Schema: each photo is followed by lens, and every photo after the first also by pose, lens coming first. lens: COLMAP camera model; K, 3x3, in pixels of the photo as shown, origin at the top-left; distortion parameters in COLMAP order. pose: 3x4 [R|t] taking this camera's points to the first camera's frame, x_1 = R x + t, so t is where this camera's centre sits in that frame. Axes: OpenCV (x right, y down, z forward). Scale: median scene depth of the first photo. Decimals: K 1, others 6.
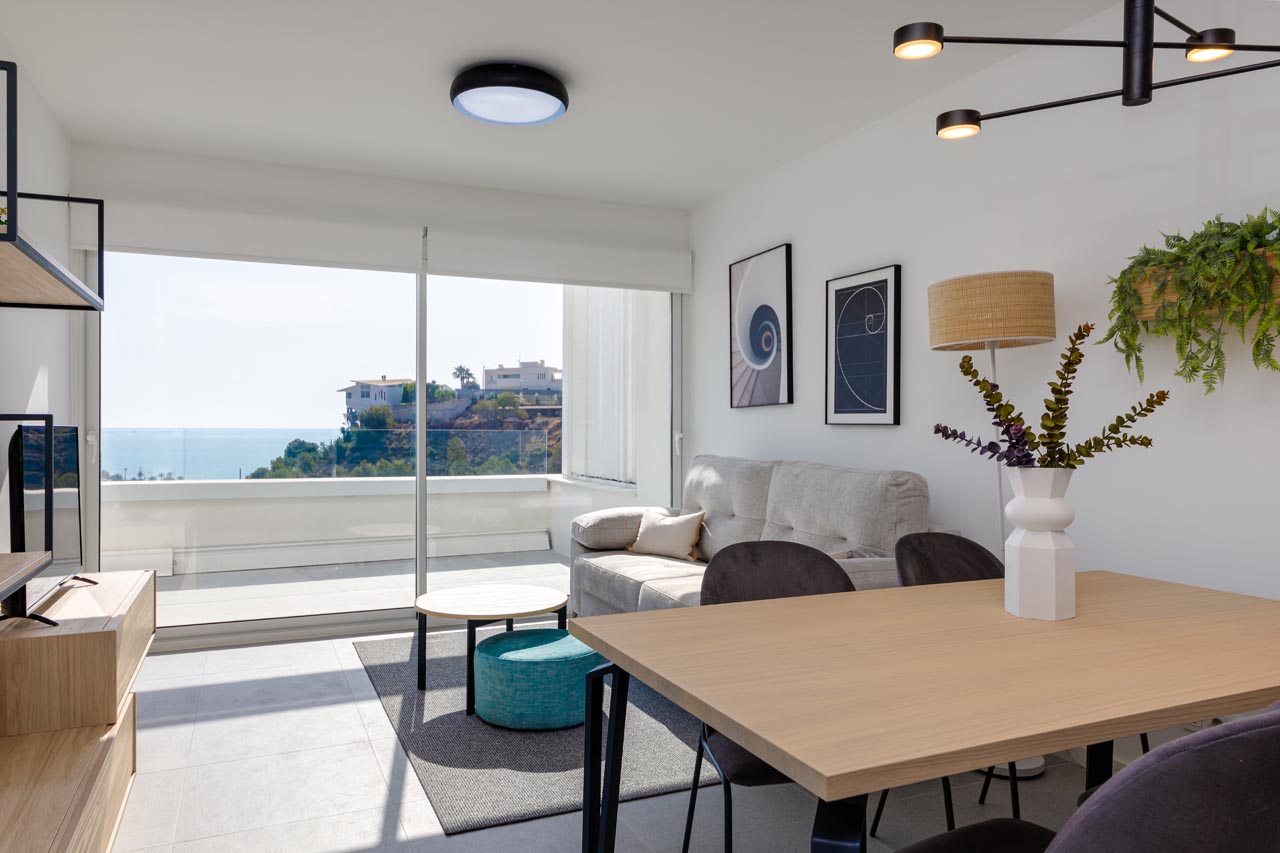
lens RADIAL K [[861.8, 0, 647.1], [0, 861.8, 421.8], [0, 0, 1]] dist [-0.011877, 0.011411]
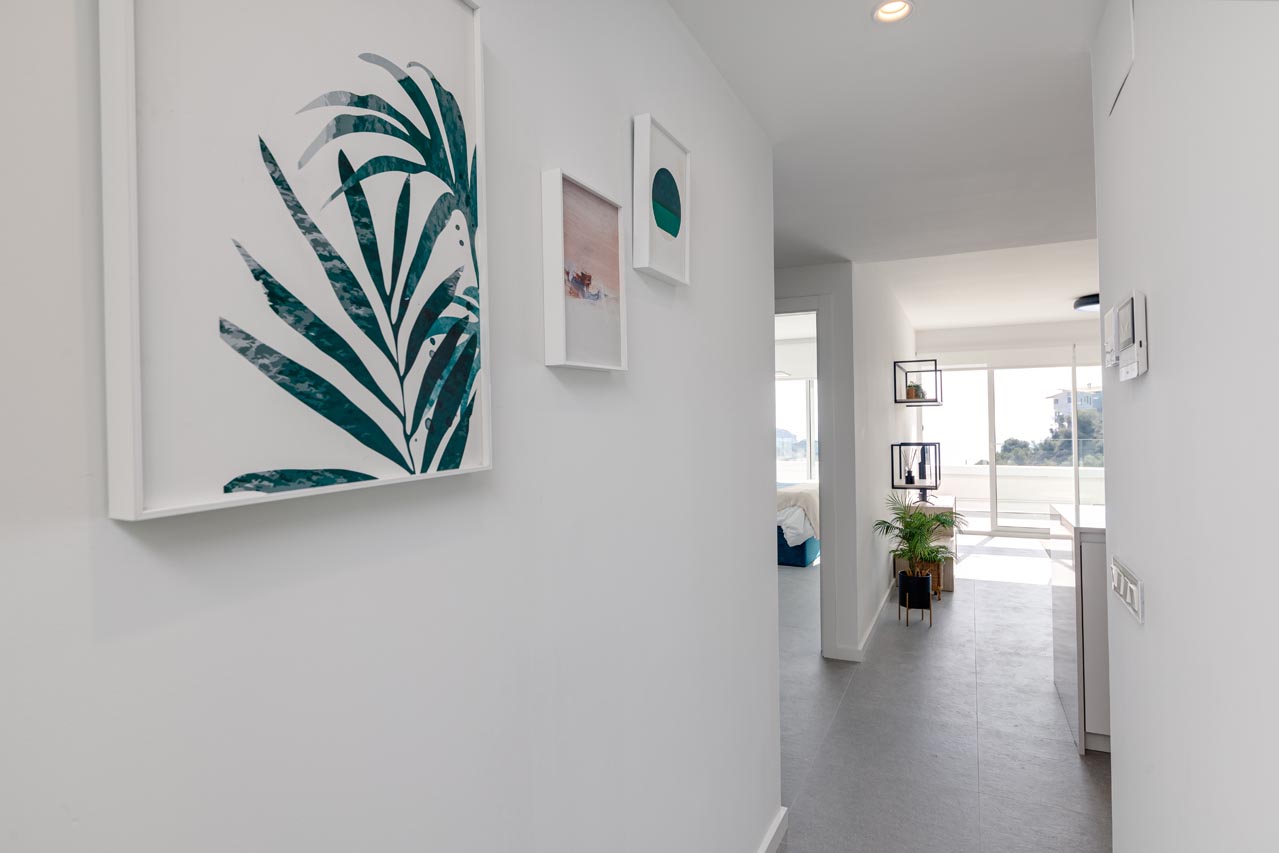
lens RADIAL K [[666.0, 0, 643.9], [0, 666.0, 422.8], [0, 0, 1]] dist [-0.003551, -0.000278]
pose [[0.628815, -0.018432, -0.777336, 0.481812], [0.016637, 0.999809, -0.010248, -0.045689], [0.777377, -0.006488, 0.629002, -1.192467]]
